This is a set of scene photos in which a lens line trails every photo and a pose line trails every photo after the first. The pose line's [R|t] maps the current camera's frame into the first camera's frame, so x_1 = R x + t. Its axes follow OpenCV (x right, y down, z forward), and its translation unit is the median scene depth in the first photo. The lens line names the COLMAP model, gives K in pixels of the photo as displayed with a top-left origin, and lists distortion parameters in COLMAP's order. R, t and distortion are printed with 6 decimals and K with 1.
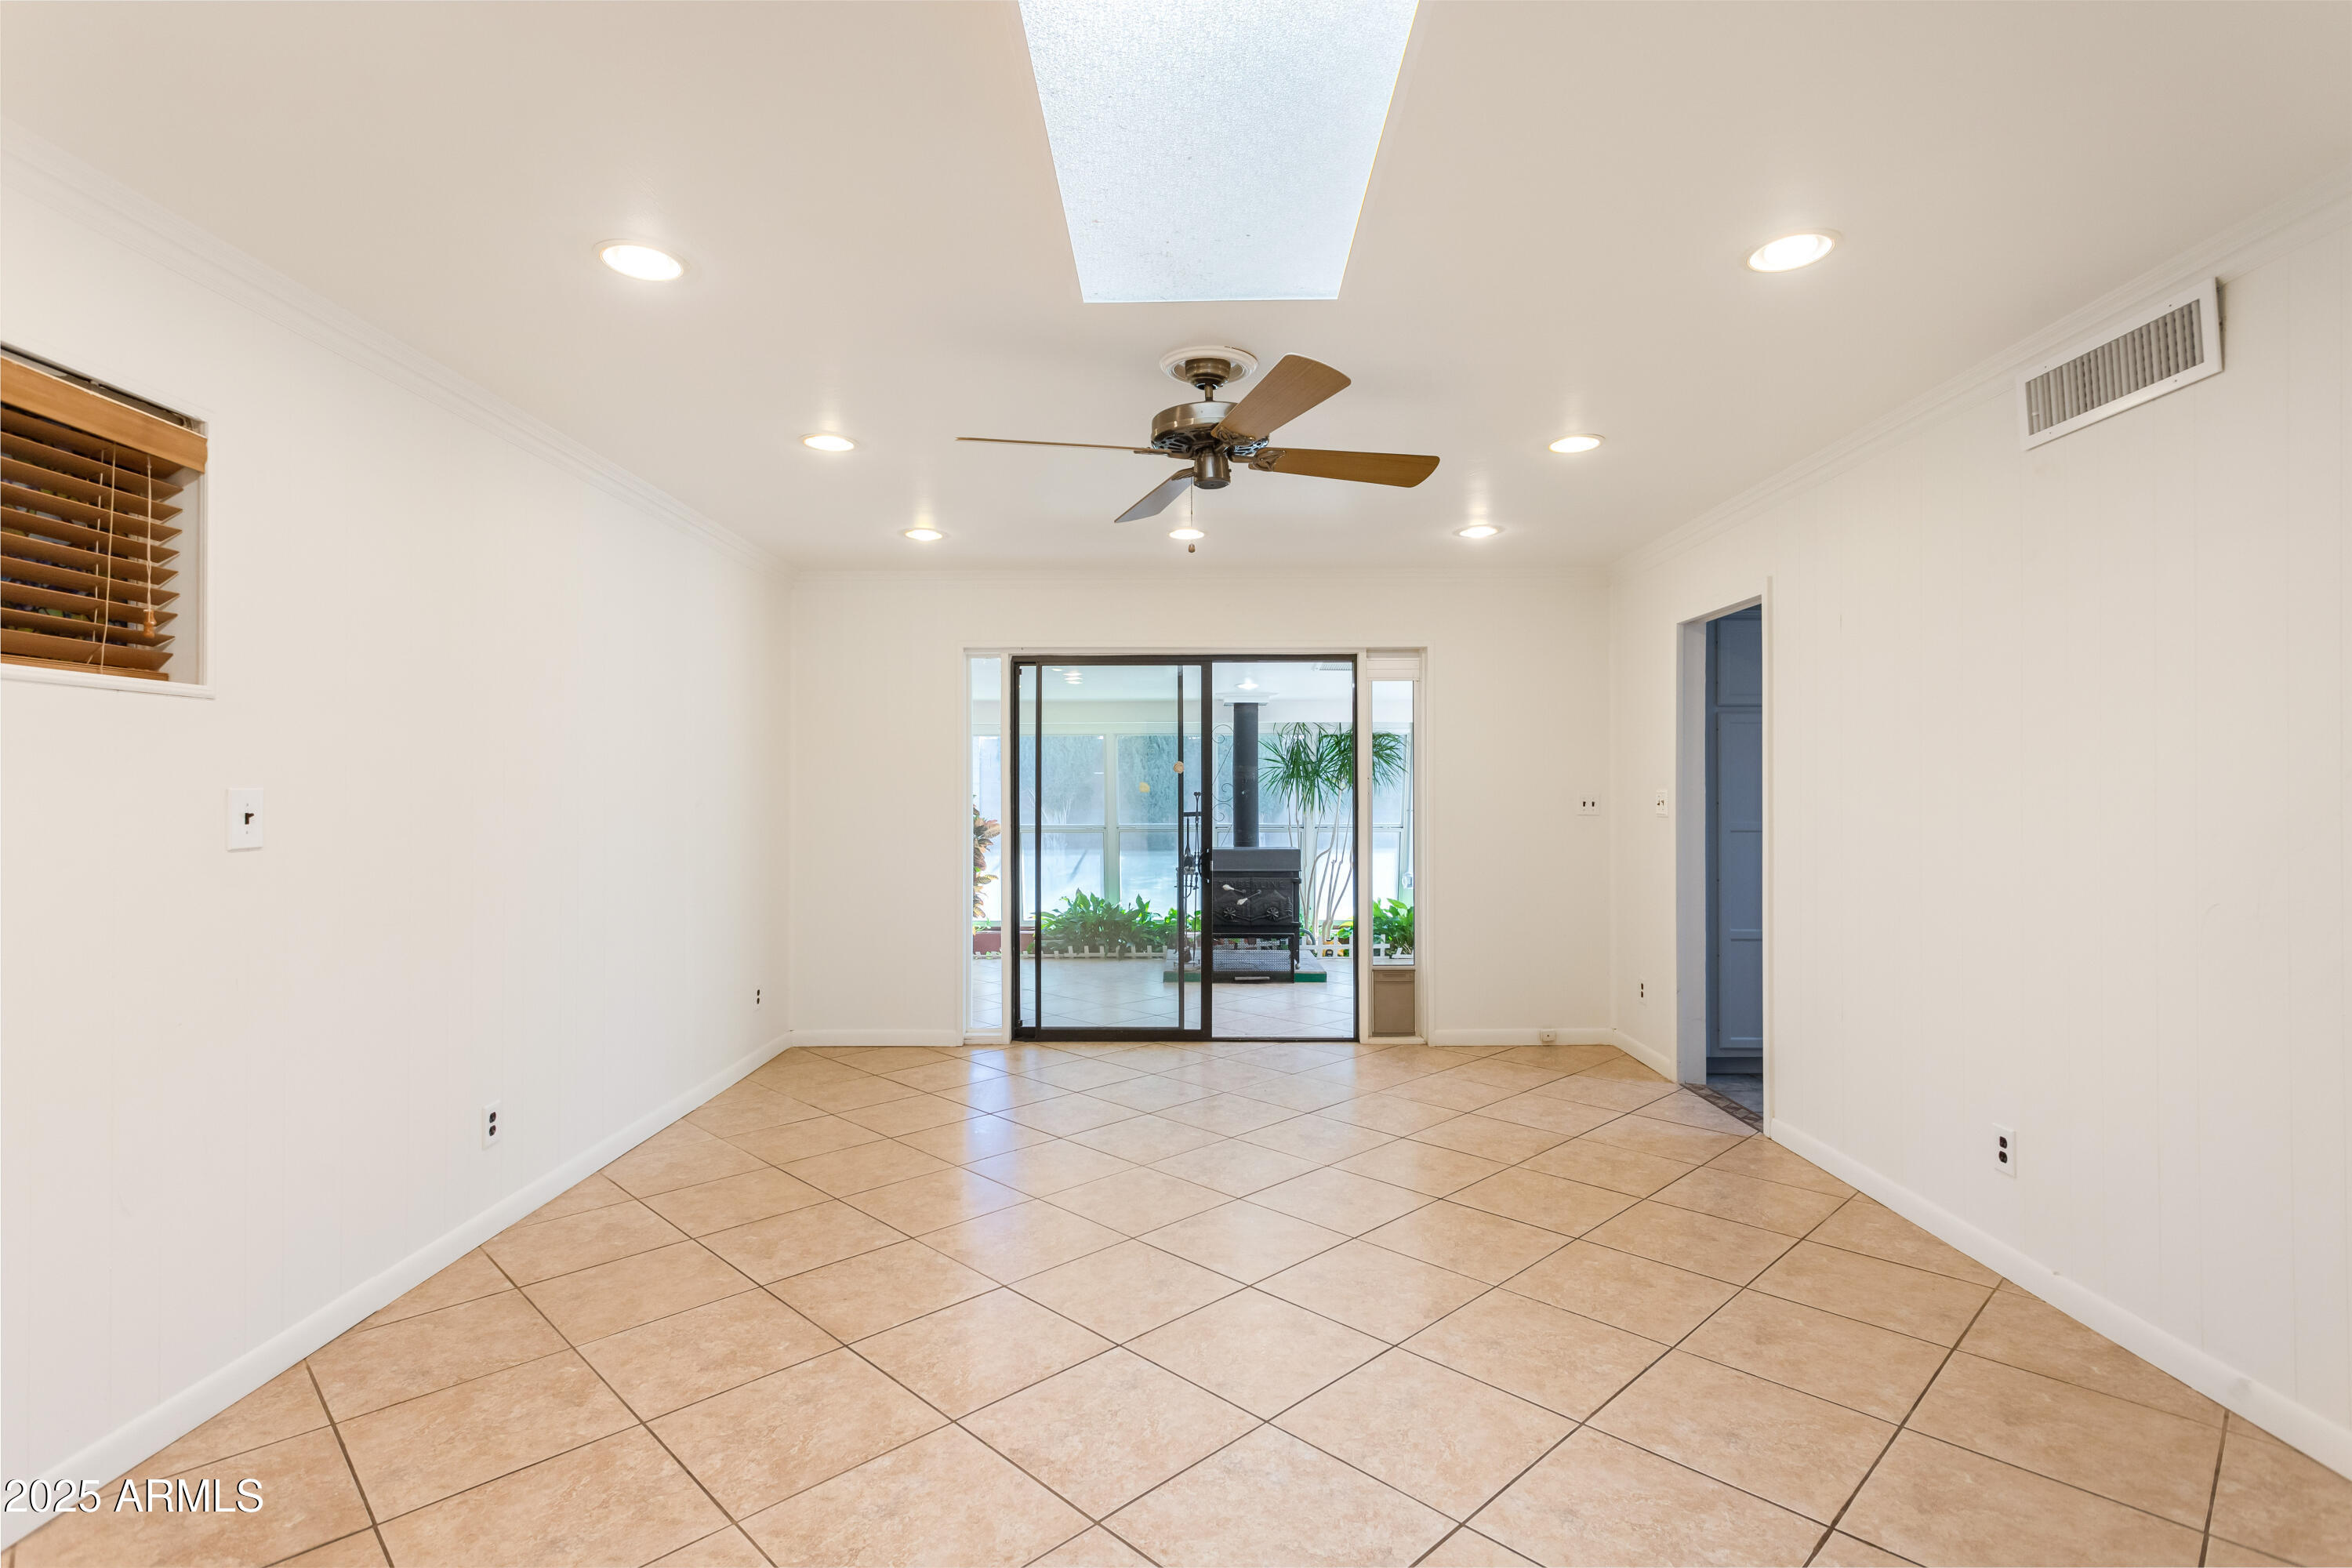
lens RADIAL K [[1141.4, 0, 1175.2], [0, 1141.4, 780.8], [0, 0, 1]] dist [0.002082, -0.000102]
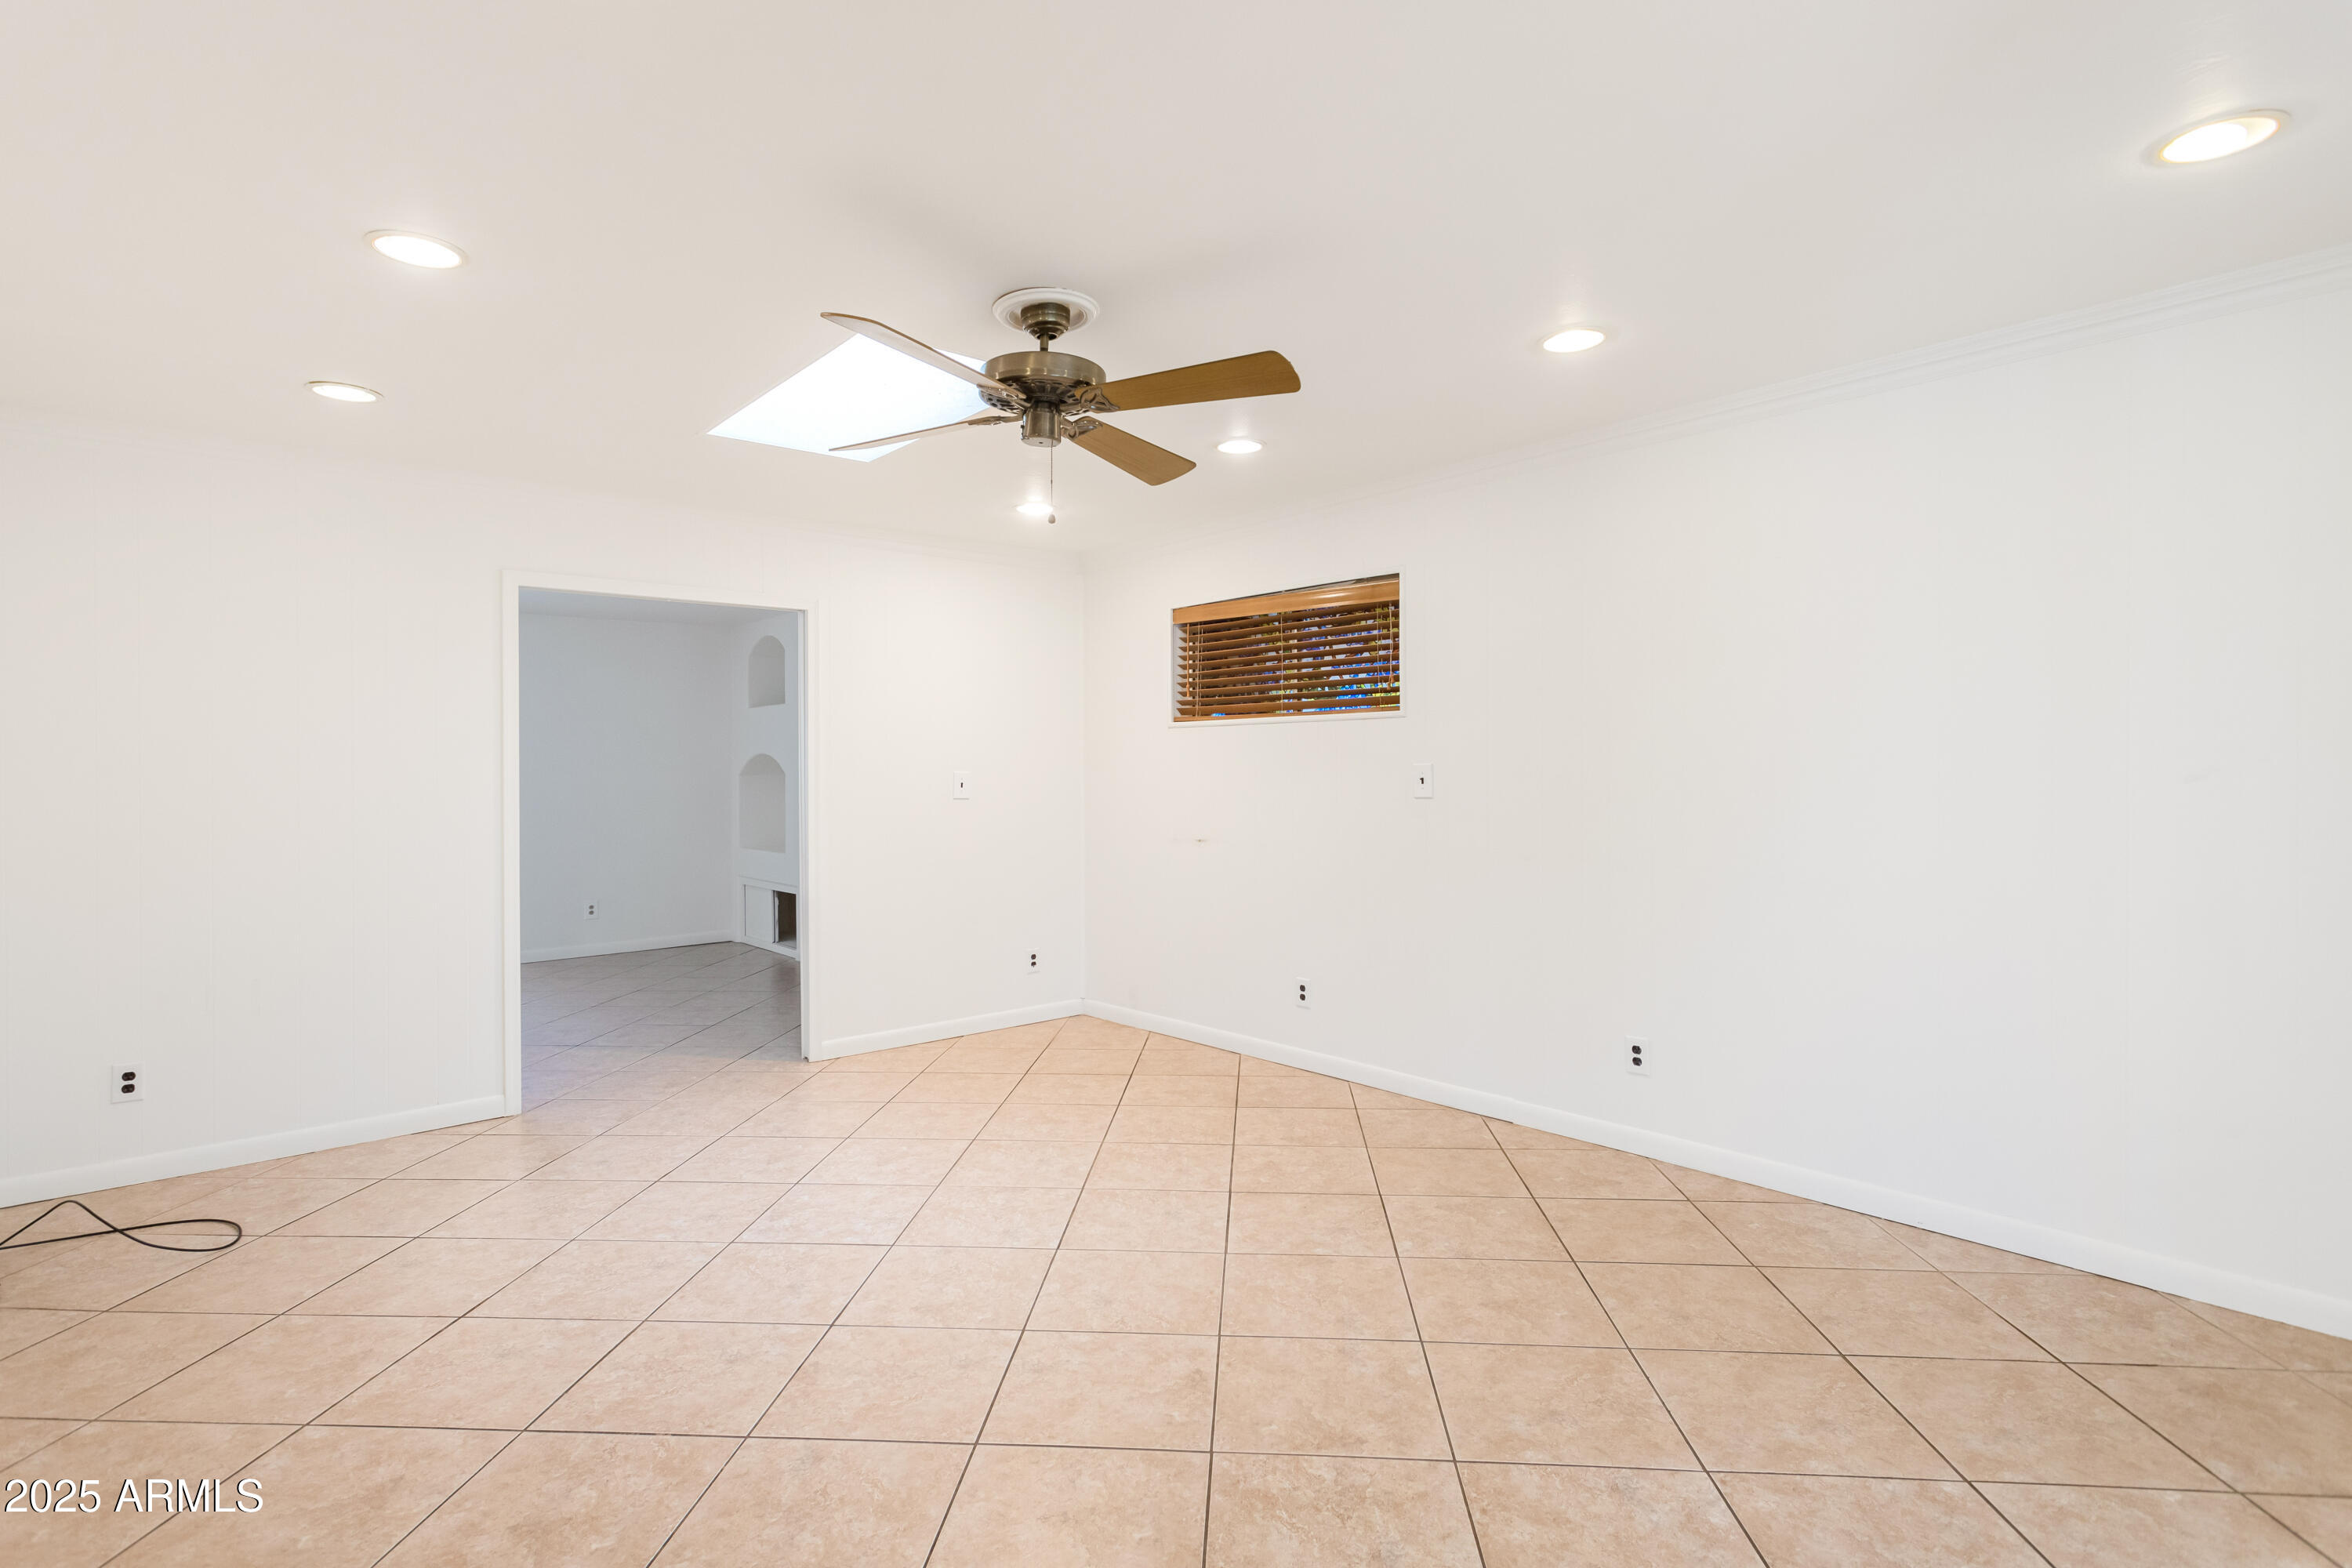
lens RADIAL K [[1141.4, 0, 1168.9], [0, 1141.4, 781.0], [0, 0, 1]] dist [0.002082, -0.000102]
pose [[-0.748627, 0.016731, -0.662780, 0.374428], [0.019033, 0.999812, 0.003741, 0.010366], [0.662718, -0.009814, -0.748804, 1.162956]]
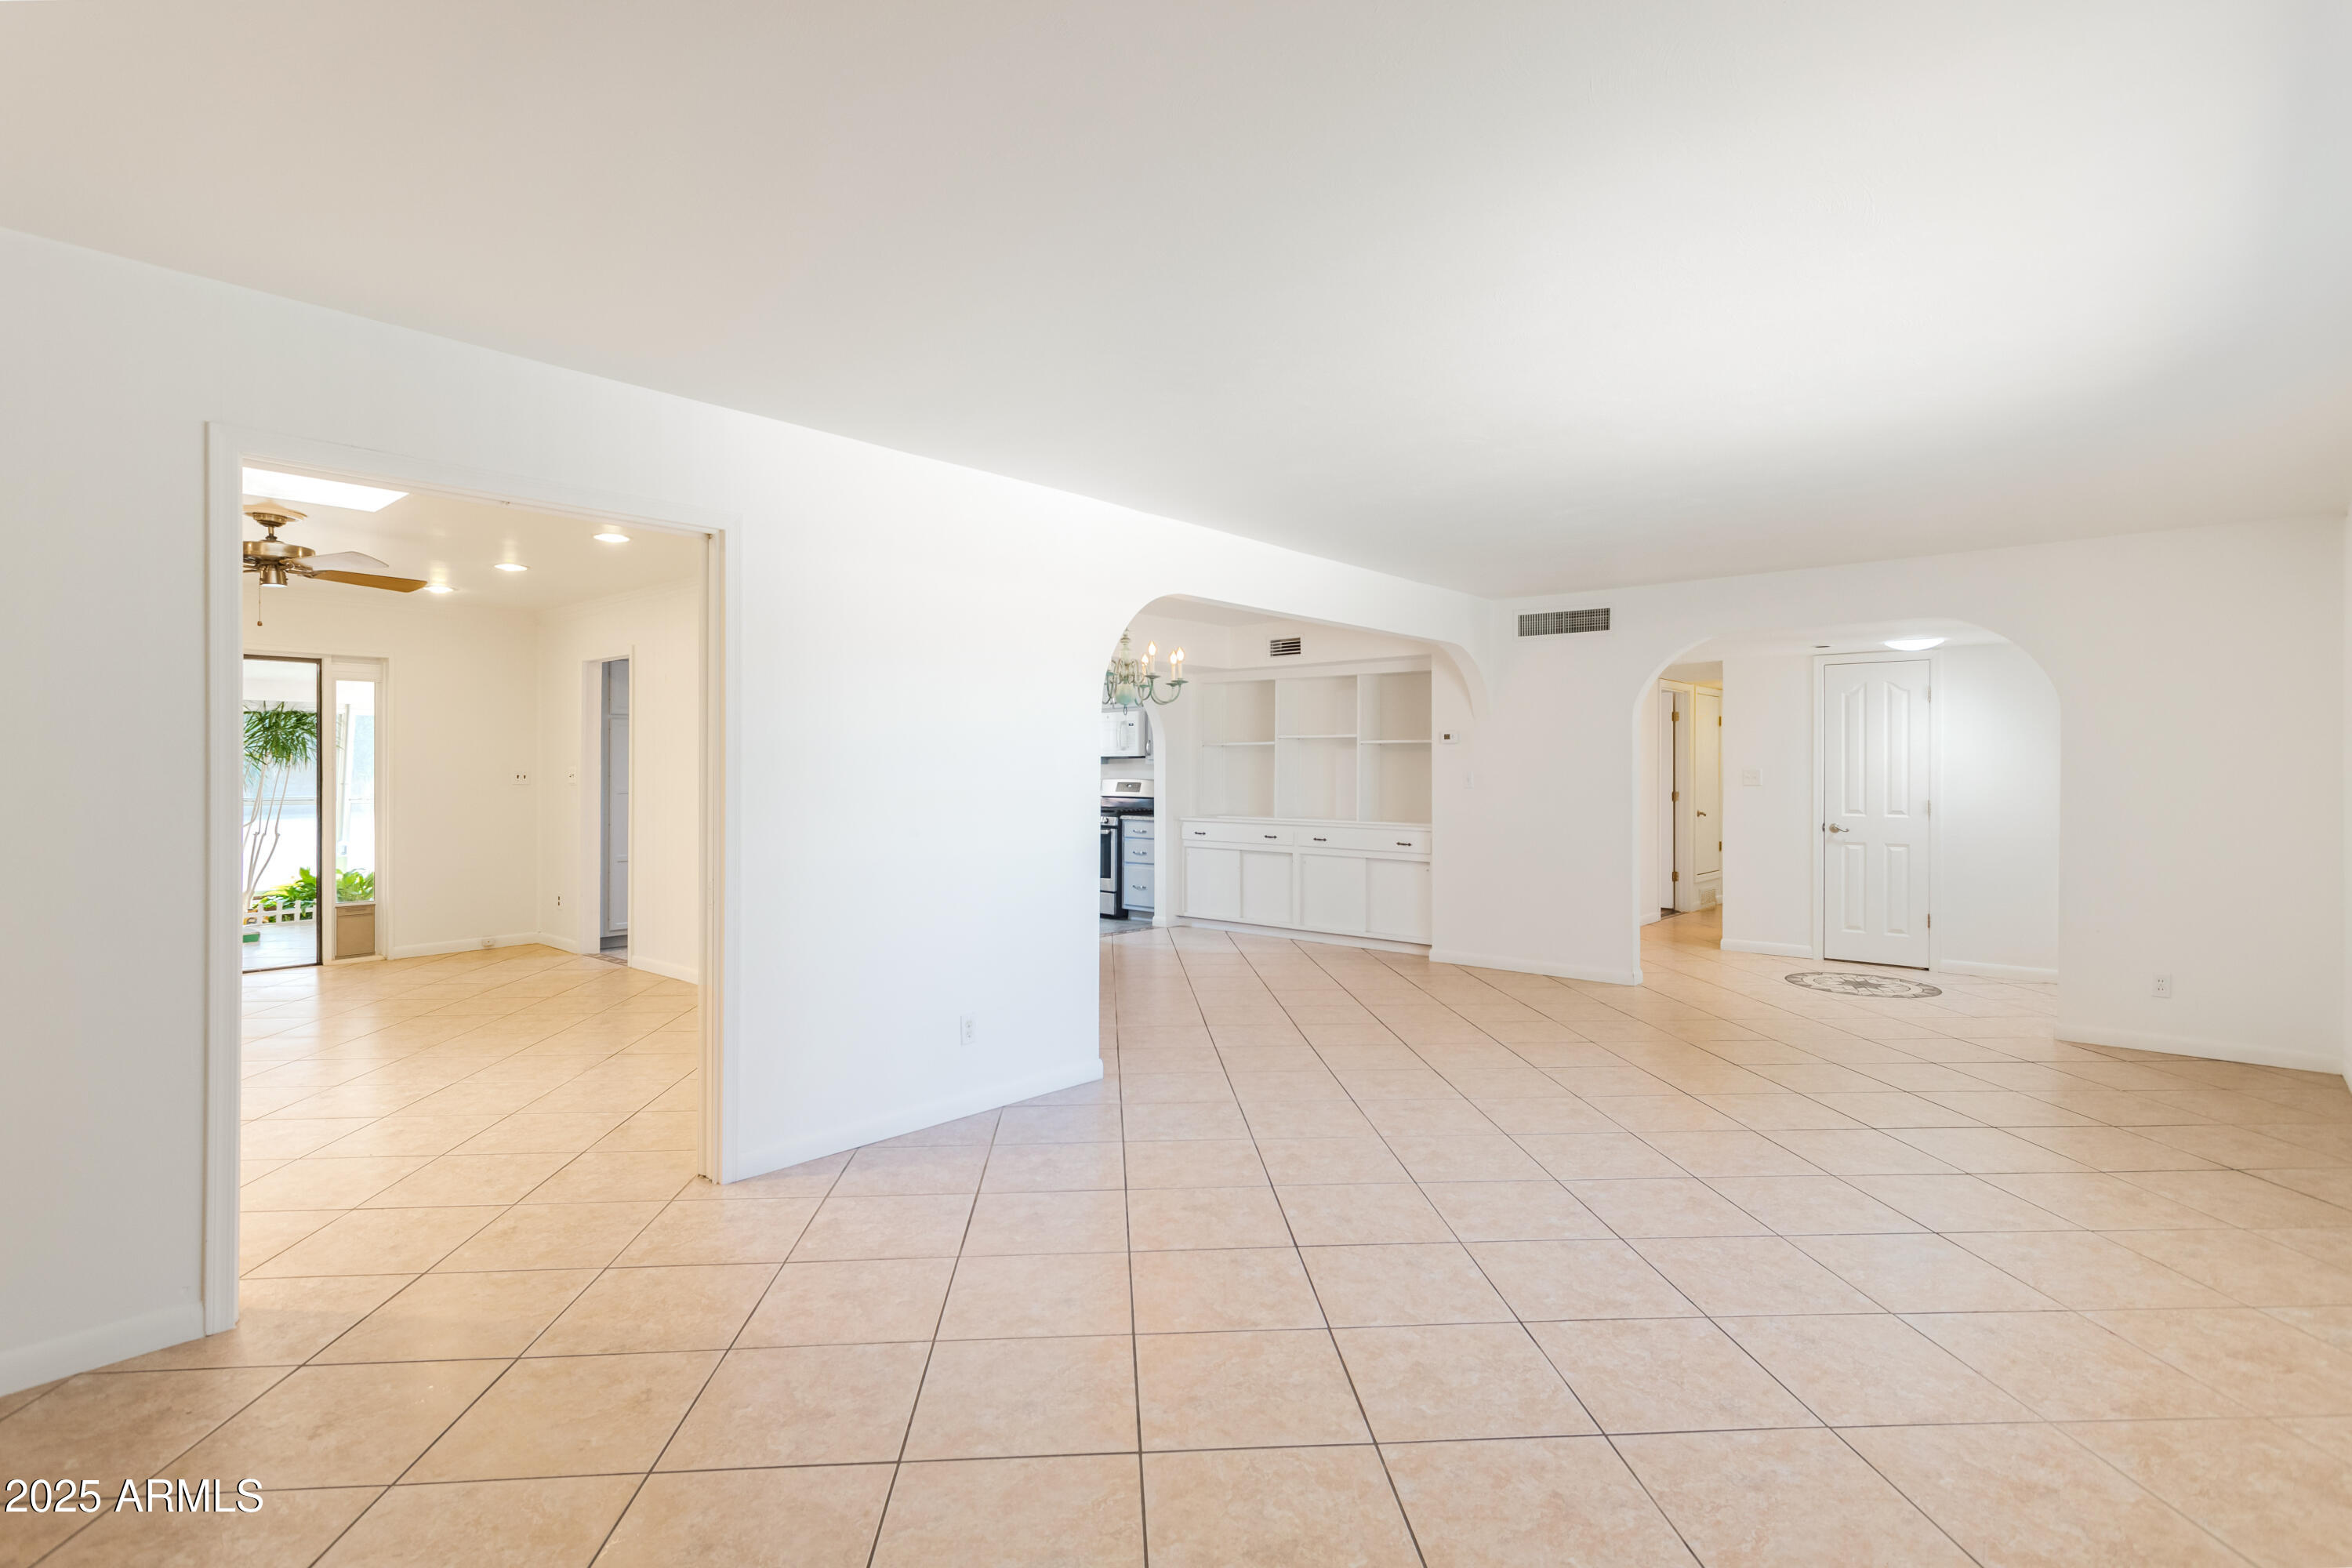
lens RADIAL K [[1141.4, 0, 1179.0], [0, 1141.4, 771.7], [0, 0, 1]] dist [0.002082, -0.000102]
pose [[0.649314, 0.001363, 0.760519, -0.233734], [-0.011792, 0.999896, 0.008276, -0.009528], [-0.760429, -0.014342, 0.649263, -0.680417]]
